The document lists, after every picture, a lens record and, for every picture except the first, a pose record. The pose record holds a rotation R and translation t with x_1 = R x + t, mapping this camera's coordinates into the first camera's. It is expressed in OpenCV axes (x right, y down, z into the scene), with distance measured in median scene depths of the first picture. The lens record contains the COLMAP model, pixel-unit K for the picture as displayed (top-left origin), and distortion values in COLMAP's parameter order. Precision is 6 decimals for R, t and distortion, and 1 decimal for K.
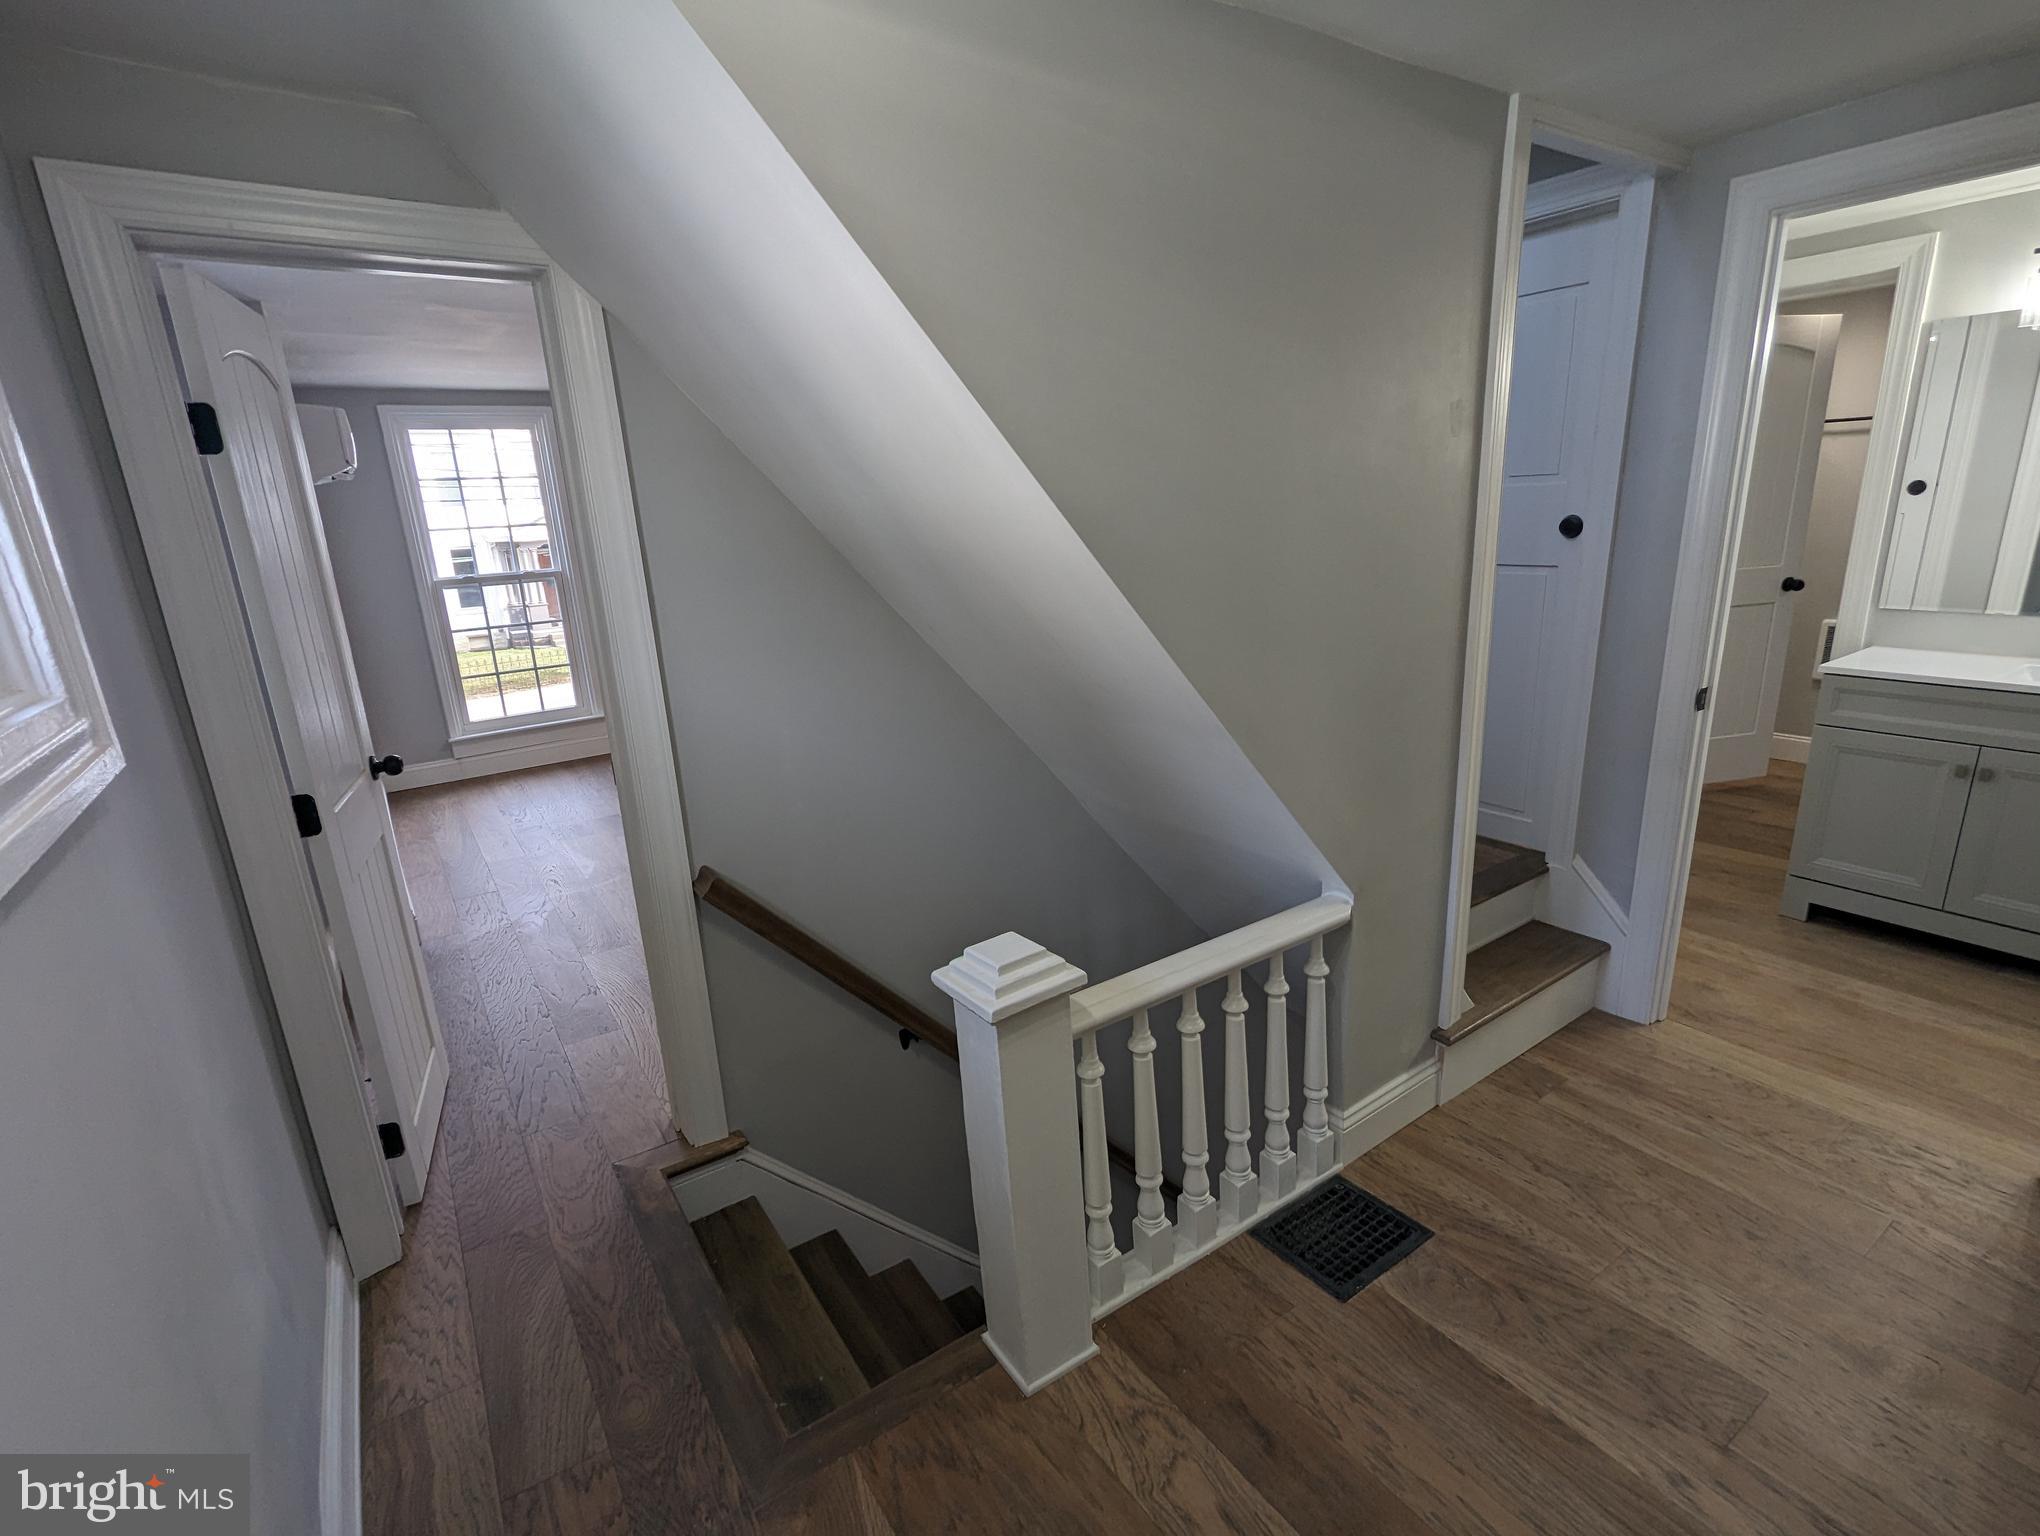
lens RADIAL K [[968.5, 0, 1026.7], [0, 968.5, 767.1], [0, 0, 1]] dist [-0.002648, 0.004261]
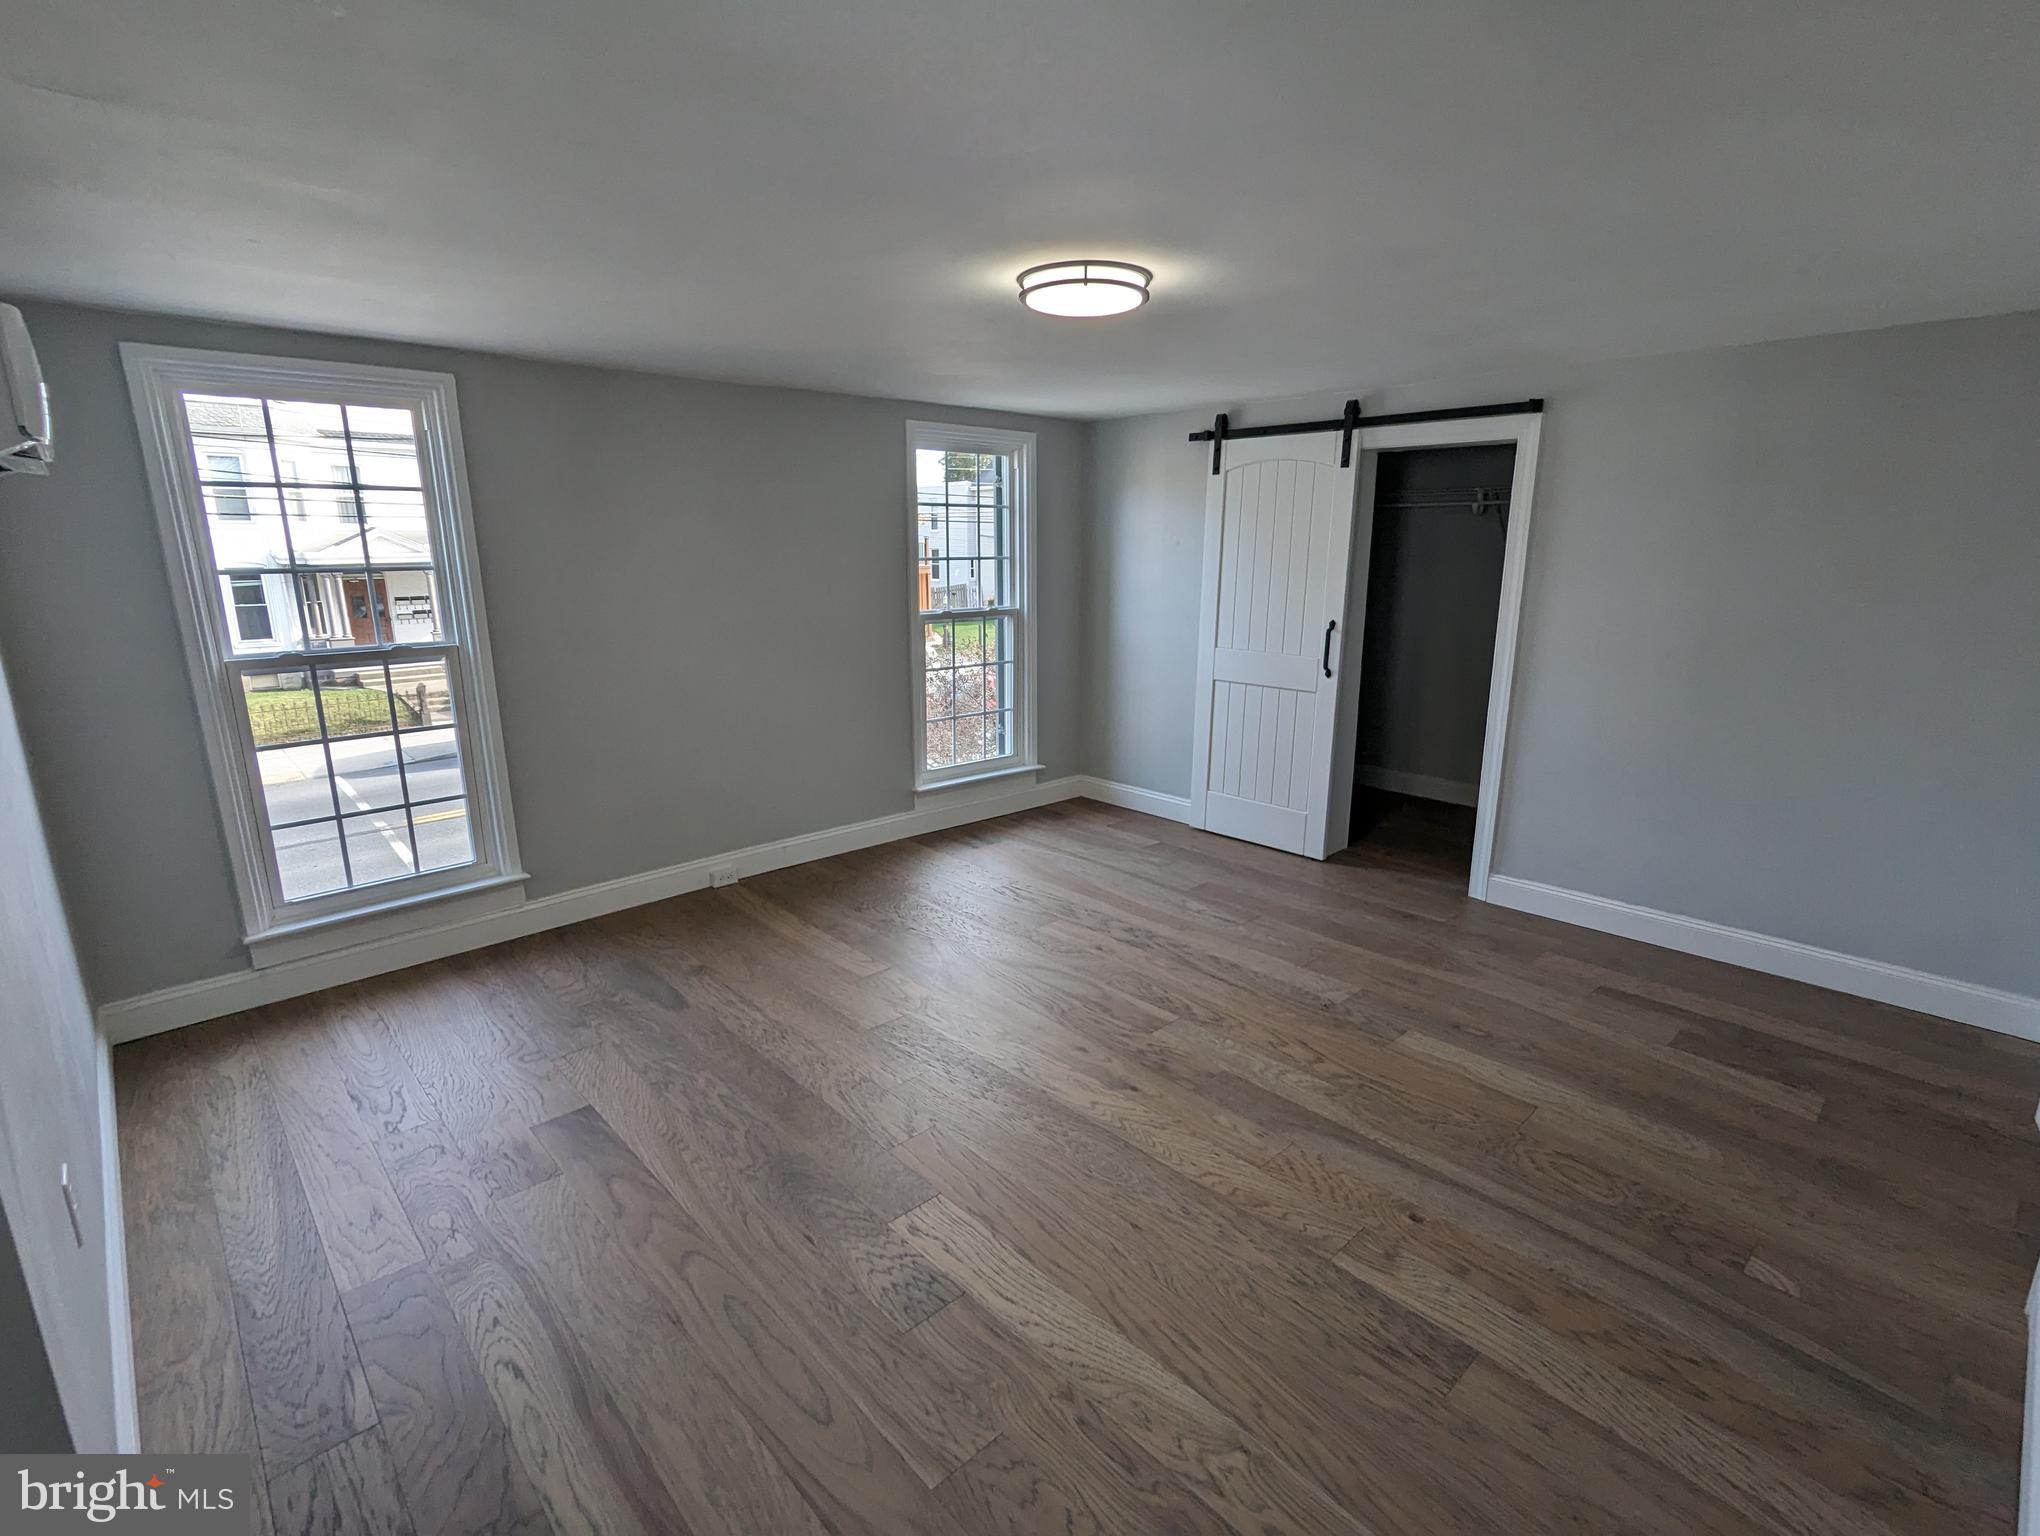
lens RADIAL K [[968.5, 0, 1029.1], [0, 968.5, 766.0], [0, 0, 1]] dist [-0.002648, 0.004261]
pose [[0.986457, 0.005395, 0.163932, -0.235990], [0.001820, 0.999037, -0.043828, -0.102985], [-0.164010, 0.043533, 0.985498, 0.360537]]
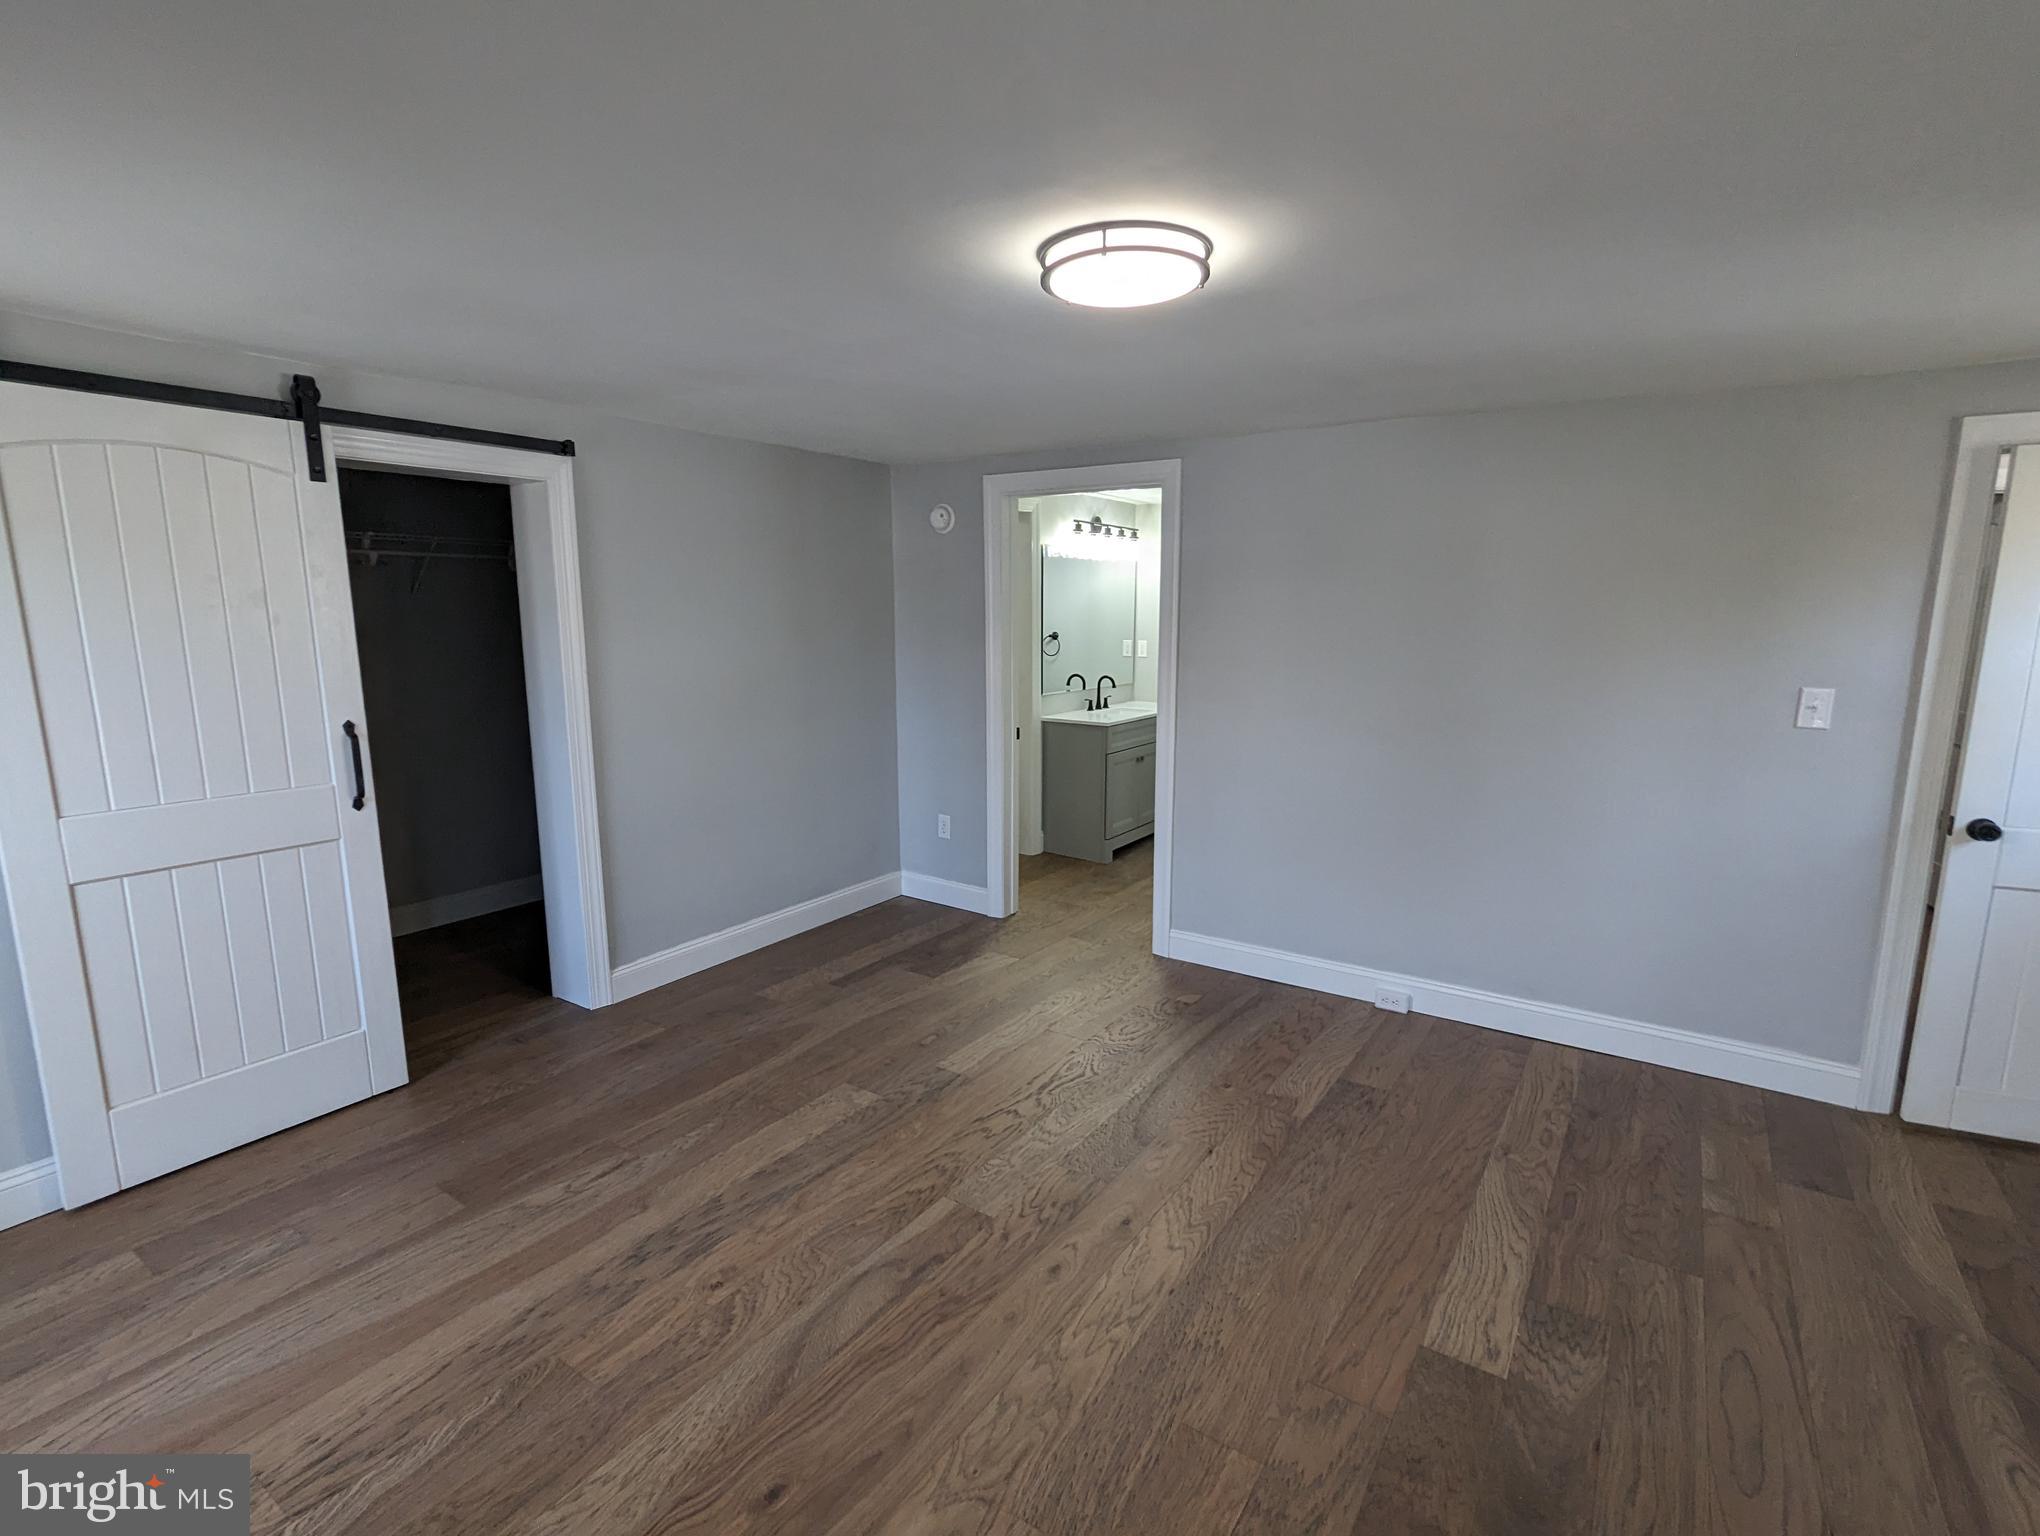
lens RADIAL K [[968.5, 0, 1009.4], [0, 968.5, 765.4], [0, 0, 1]] dist [-0.002648, 0.004261]
pose [[-0.357652, -0.107749, 0.927618, -0.451913], [0.266326, 0.940301, 0.211907, -0.249434], [-0.895073, 0.322838, -0.307604, 0.949703]]
